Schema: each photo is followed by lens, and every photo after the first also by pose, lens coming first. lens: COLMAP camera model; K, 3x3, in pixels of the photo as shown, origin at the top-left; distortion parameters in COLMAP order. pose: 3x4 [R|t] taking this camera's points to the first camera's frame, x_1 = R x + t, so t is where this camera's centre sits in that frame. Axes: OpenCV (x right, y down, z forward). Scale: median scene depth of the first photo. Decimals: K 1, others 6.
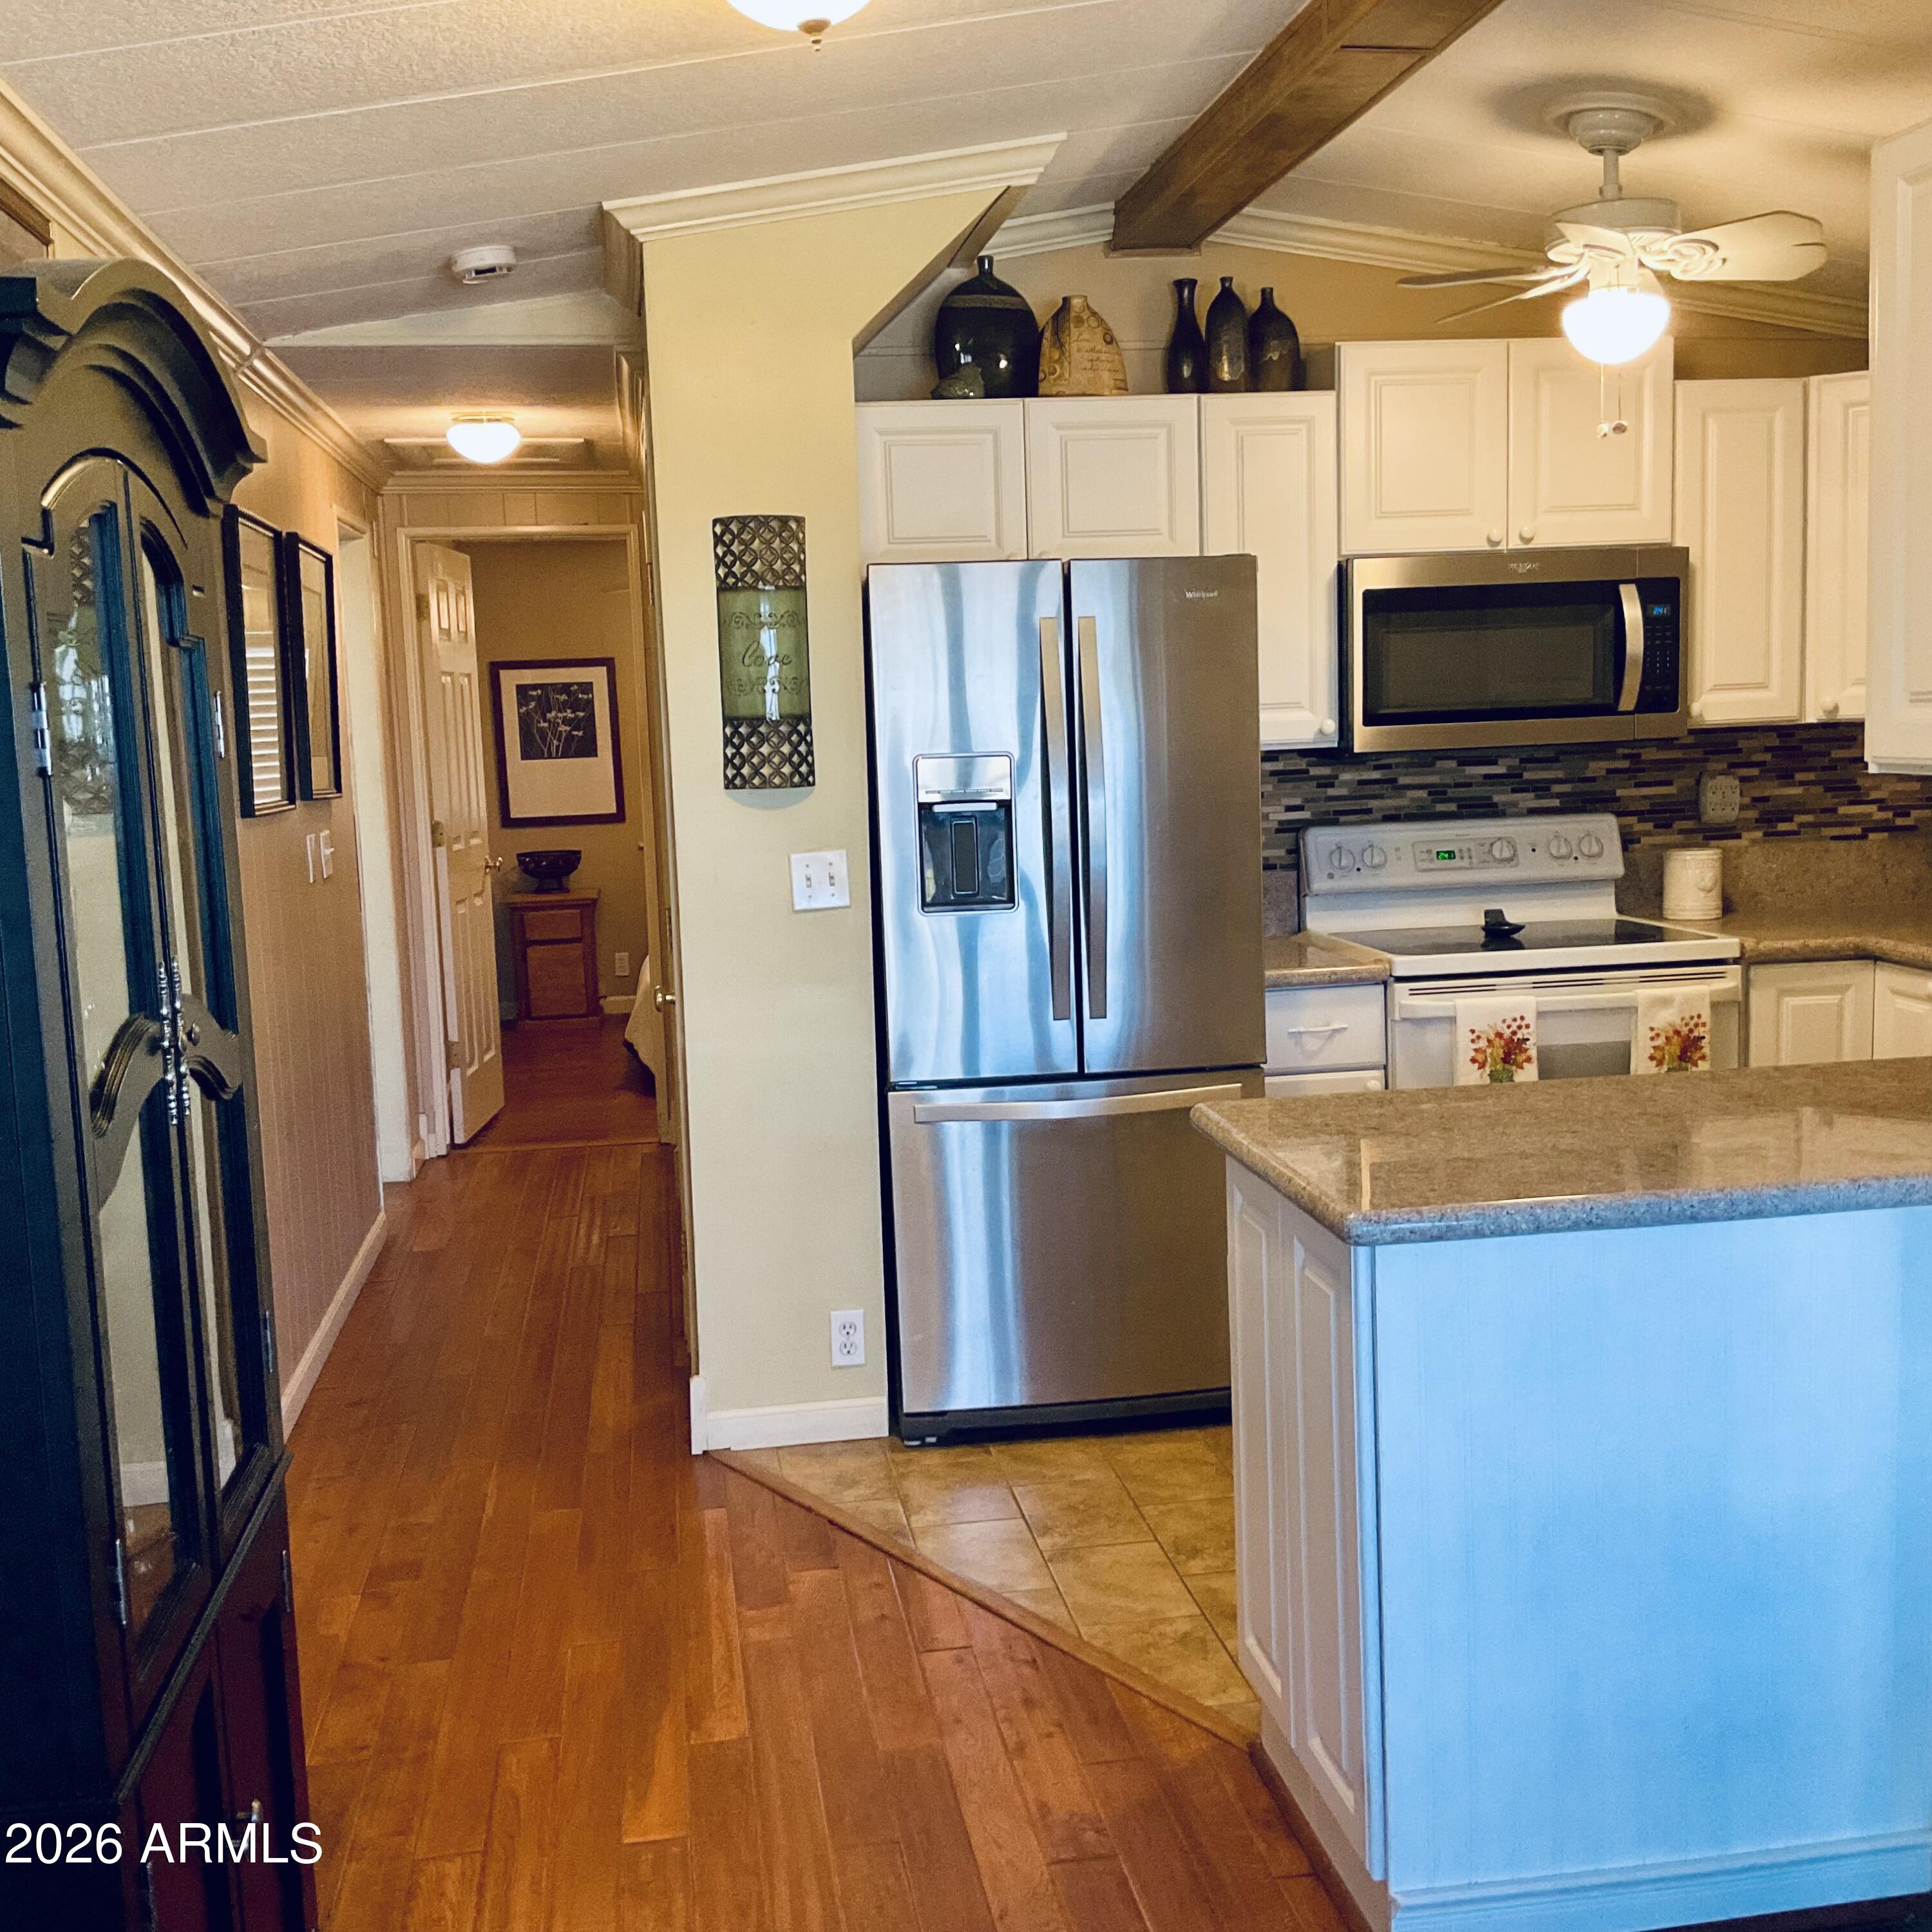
lens RADIAL K [[2131.1, 0, 962.8], [0, 2131.1, 962.0], [0, 0, 1]] dist [0.086276, 0.000000]
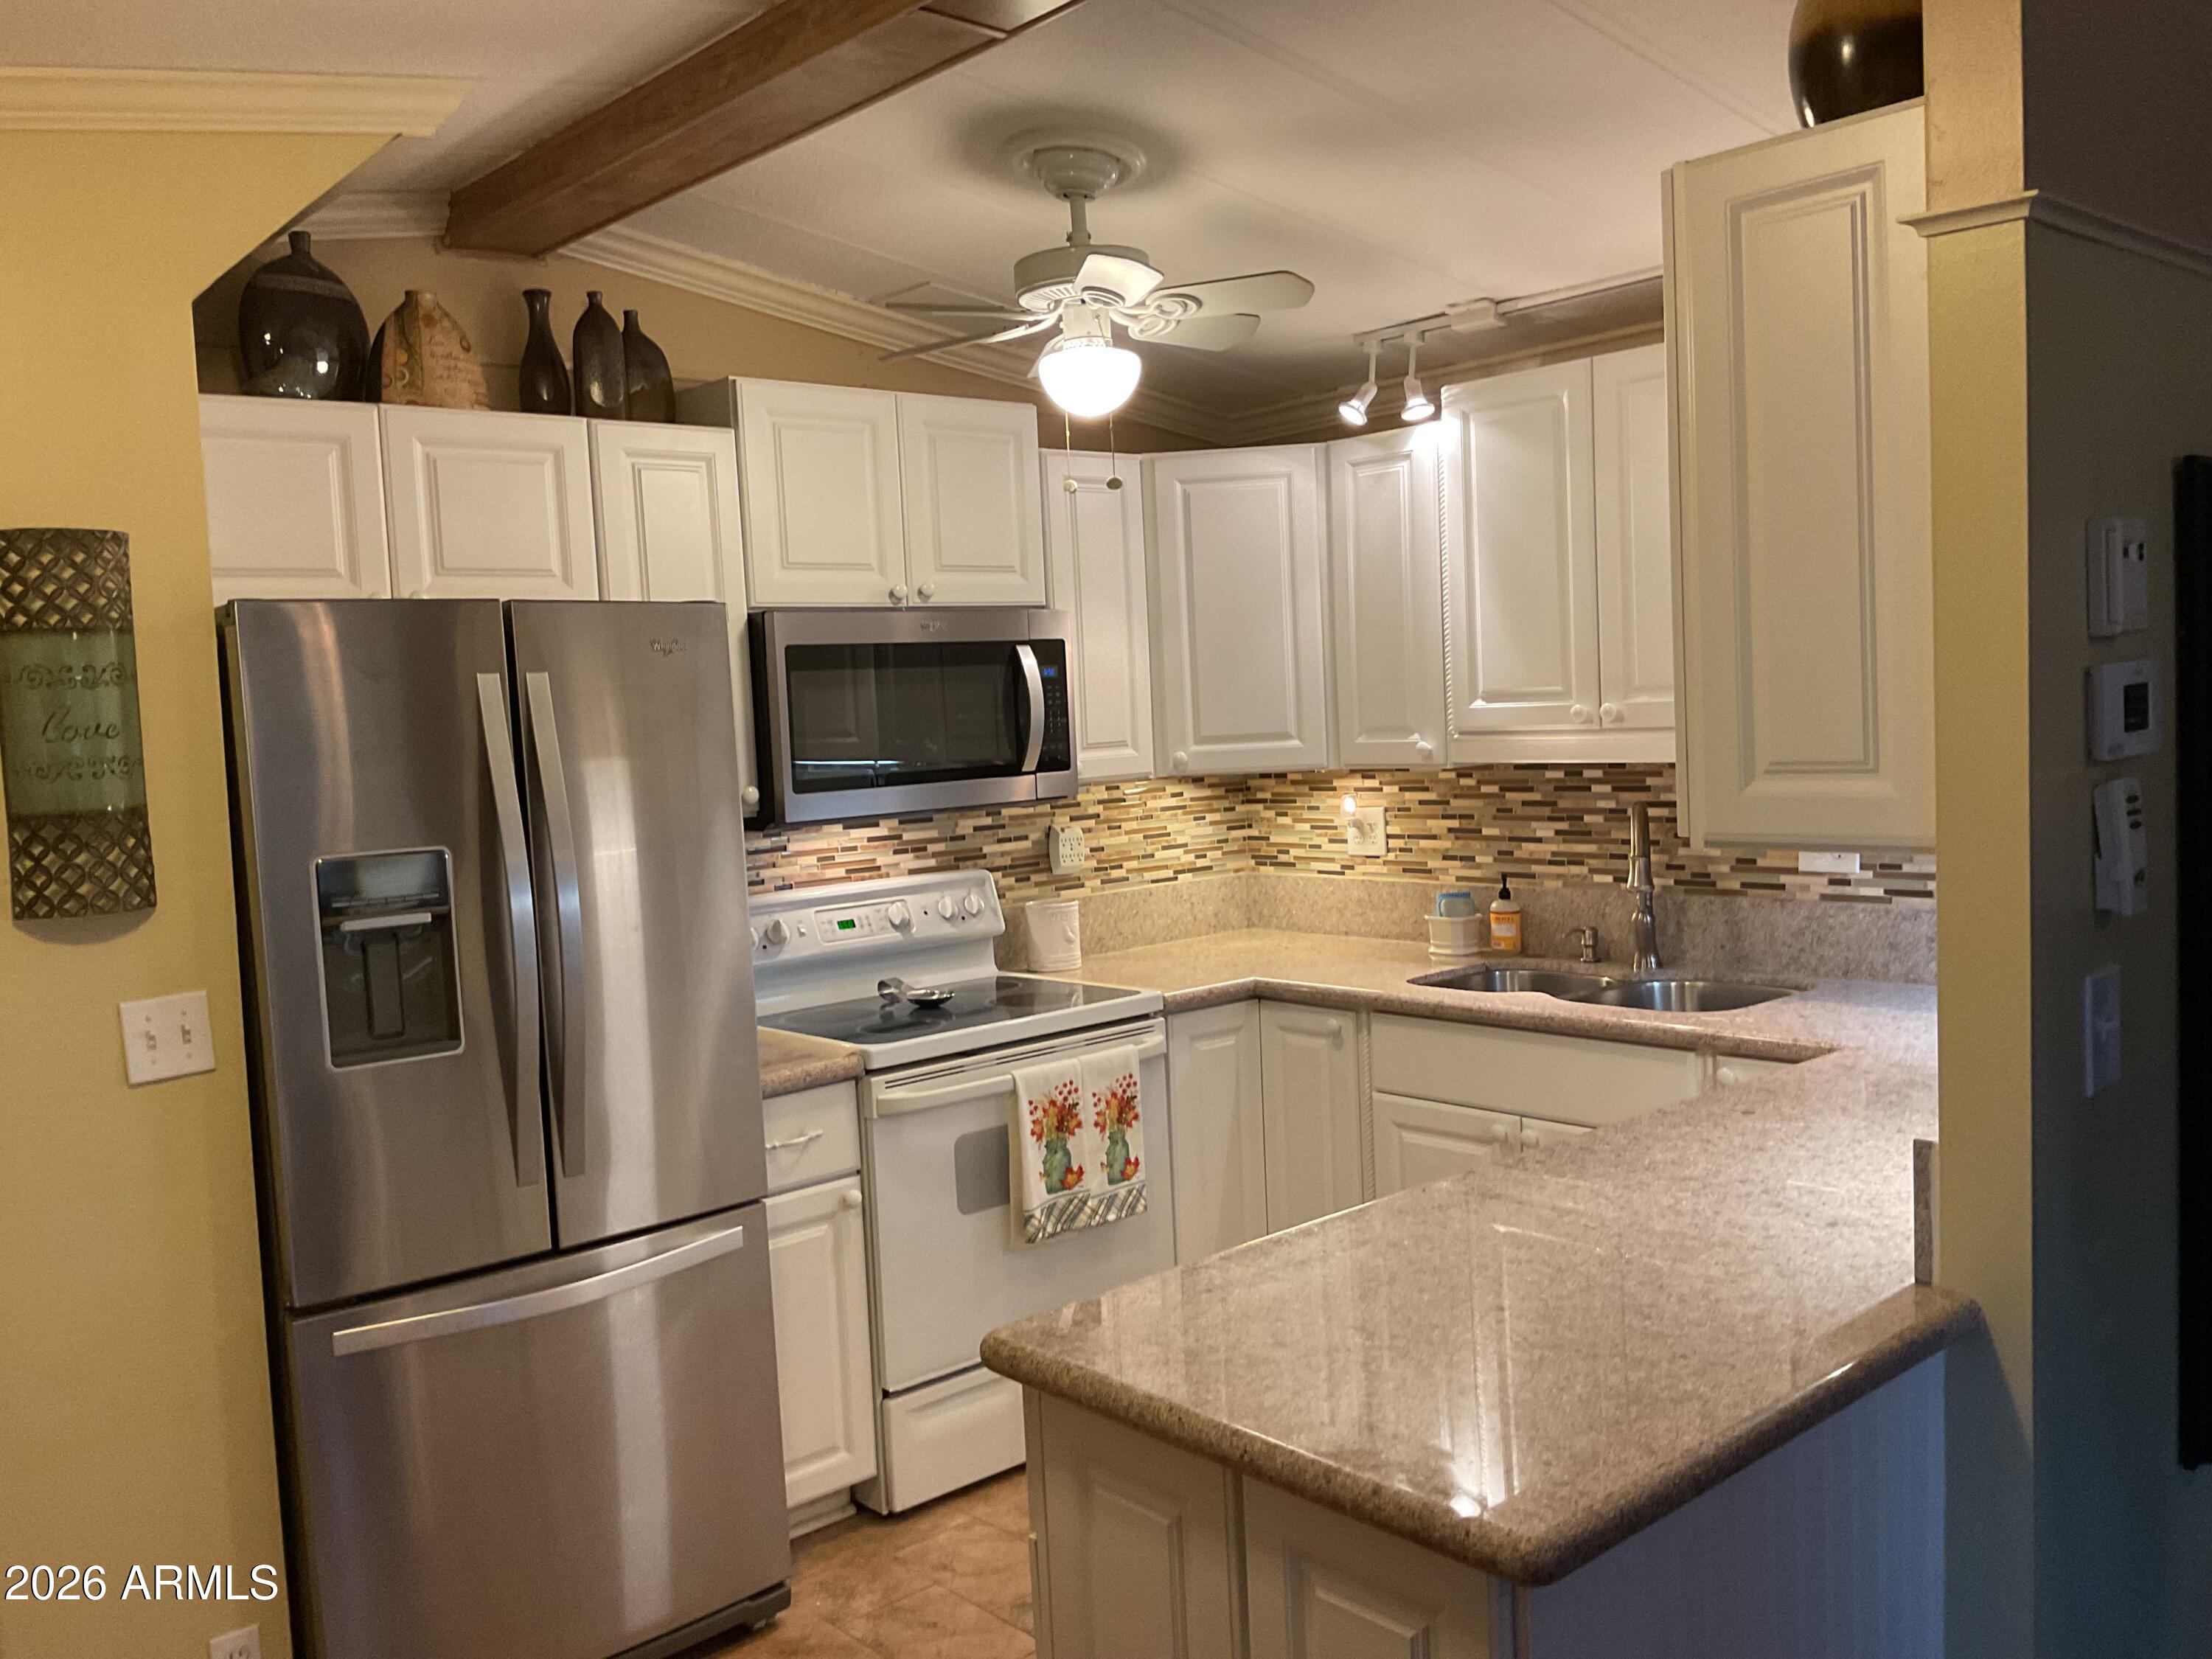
lens RADIAL K [[1820.0, 0, 1109.9], [0, 1820.0, 847.2], [0, 0, 1]] dist [0.023272, -0.038940]
pose [[0.839232, -0.049413, 0.541524, -0.116528], [0.083773, 0.995723, -0.038970, -0.045774], [-0.537282, 0.078070, 0.839781, 0.279379]]
